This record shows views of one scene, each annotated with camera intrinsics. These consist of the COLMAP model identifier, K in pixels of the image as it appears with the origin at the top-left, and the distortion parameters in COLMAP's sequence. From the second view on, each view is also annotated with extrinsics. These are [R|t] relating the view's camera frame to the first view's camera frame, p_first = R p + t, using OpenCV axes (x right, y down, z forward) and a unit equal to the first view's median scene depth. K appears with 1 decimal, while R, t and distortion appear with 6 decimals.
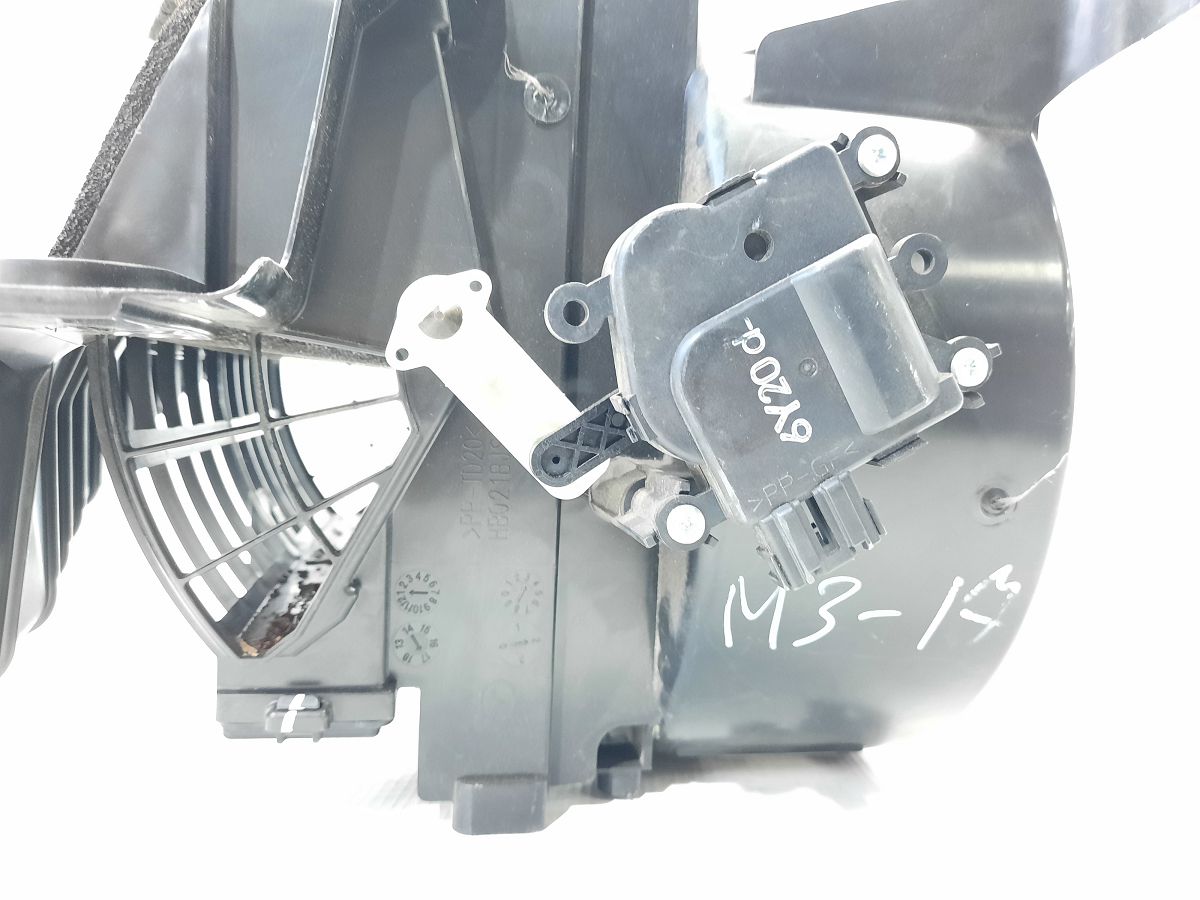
lens RADIAL K [[917.2, 0, 602.5], [0, 917.2, 454.1], [0, 0, 1]] dist [0.071772, -0.160386]
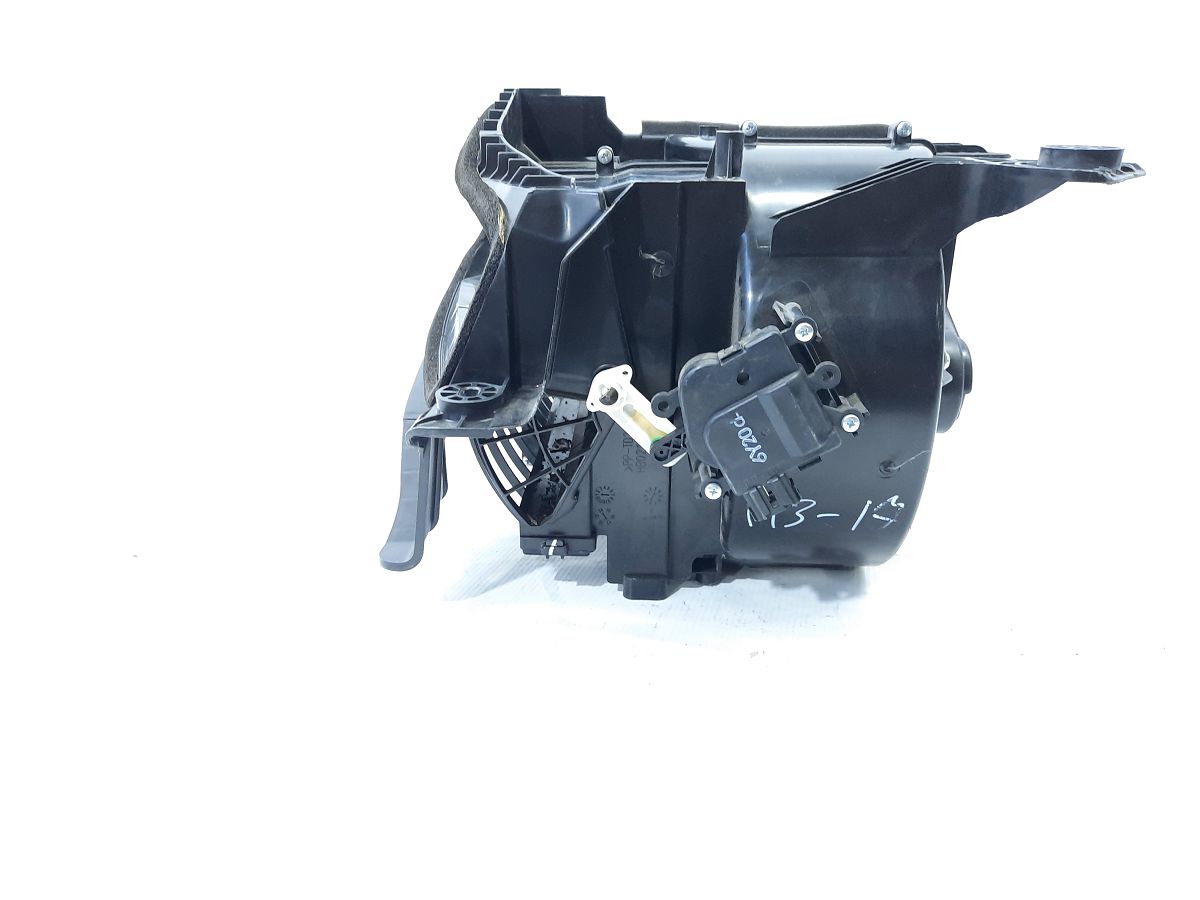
lens RADIAL K [[917.2, 0, 602.5], [0, 917.2, 454.1], [0, 0, 1]] dist [0.071772, -0.160386]
pose [[0.972622, 0.042138, -0.228541, 0.292512], [0.026460, 0.956948, 0.289051, -0.584174], [0.230882, -0.287185, 0.929634, -1.007600]]
